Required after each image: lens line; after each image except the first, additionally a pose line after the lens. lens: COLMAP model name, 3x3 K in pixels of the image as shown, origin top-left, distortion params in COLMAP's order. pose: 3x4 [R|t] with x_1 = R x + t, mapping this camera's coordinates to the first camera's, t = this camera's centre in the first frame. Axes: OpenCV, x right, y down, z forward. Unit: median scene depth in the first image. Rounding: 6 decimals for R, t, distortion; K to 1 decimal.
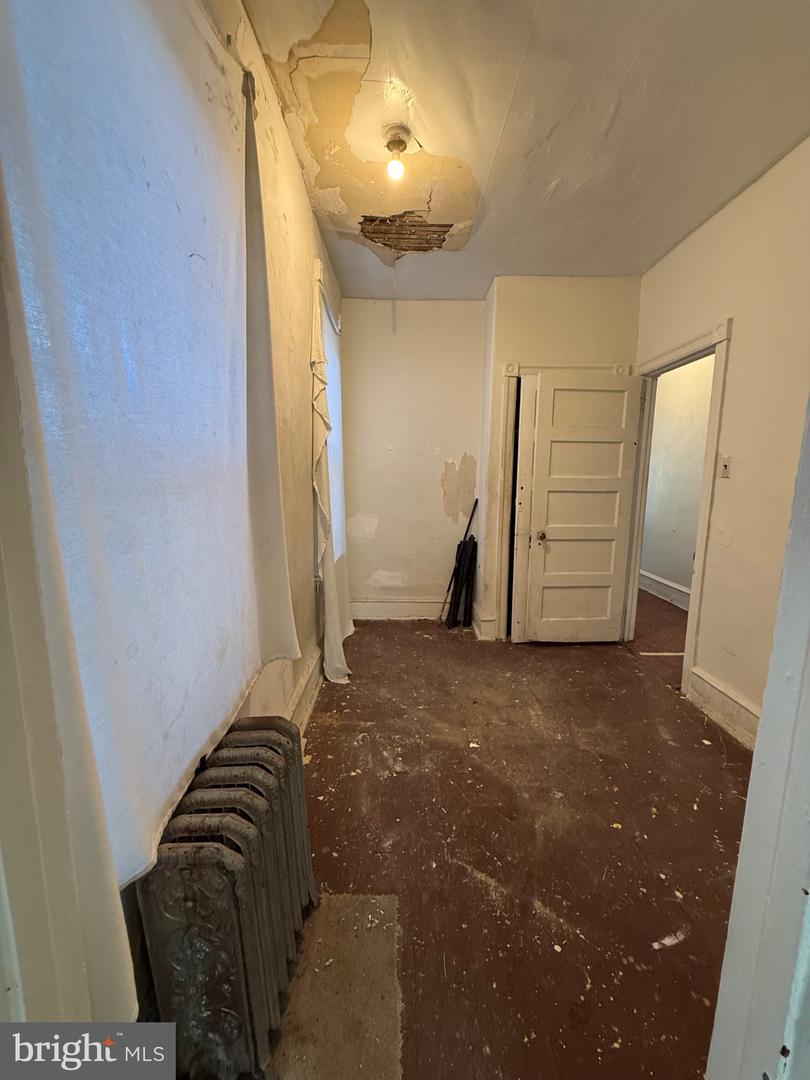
lens RADIAL K [[432.4, 0, 406.7], [0, 432.4, 539.8], [0, 0, 1]] dist [-0.000001, -0.000059]
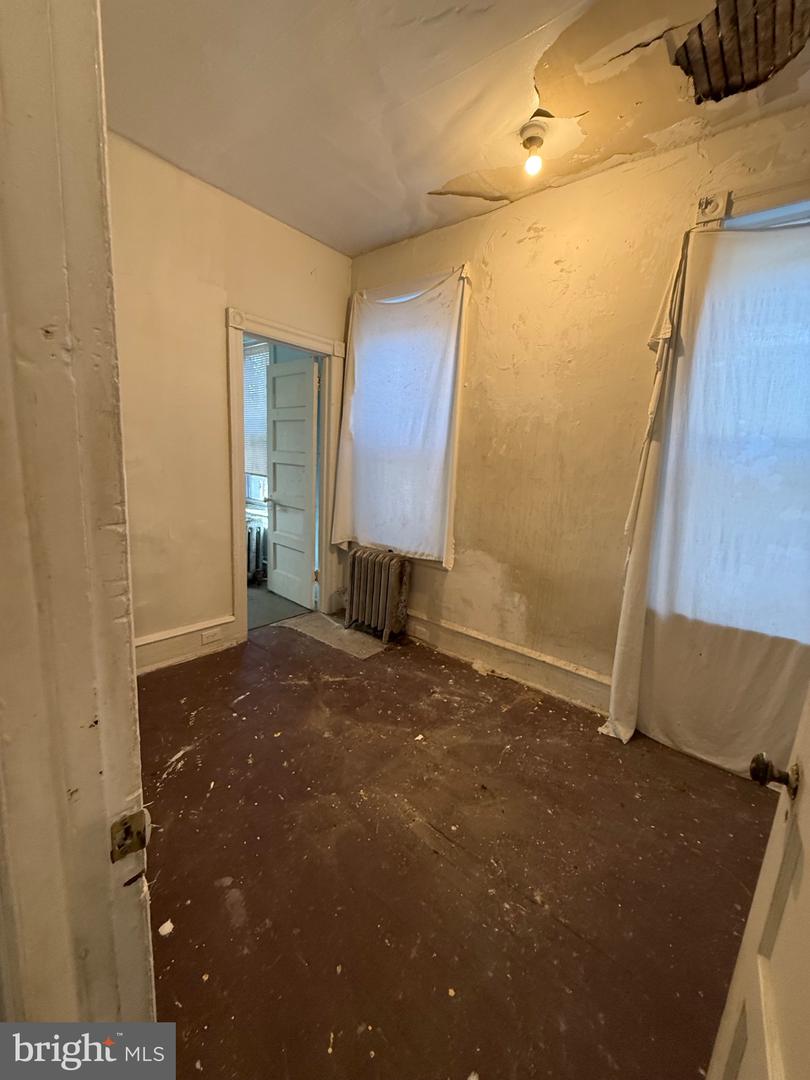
lens RADIAL K [[432.4, 0, 404.1], [0, 432.4, 543.9], [0, 0, 1]] dist [-0.000001, -0.000059]
pose [[-0.651272, 0.105568, -0.751465, 0.938746], [-0.180609, 0.940255, 0.288618, -0.235003], [0.737038, 0.323690, -0.593296, 1.524876]]
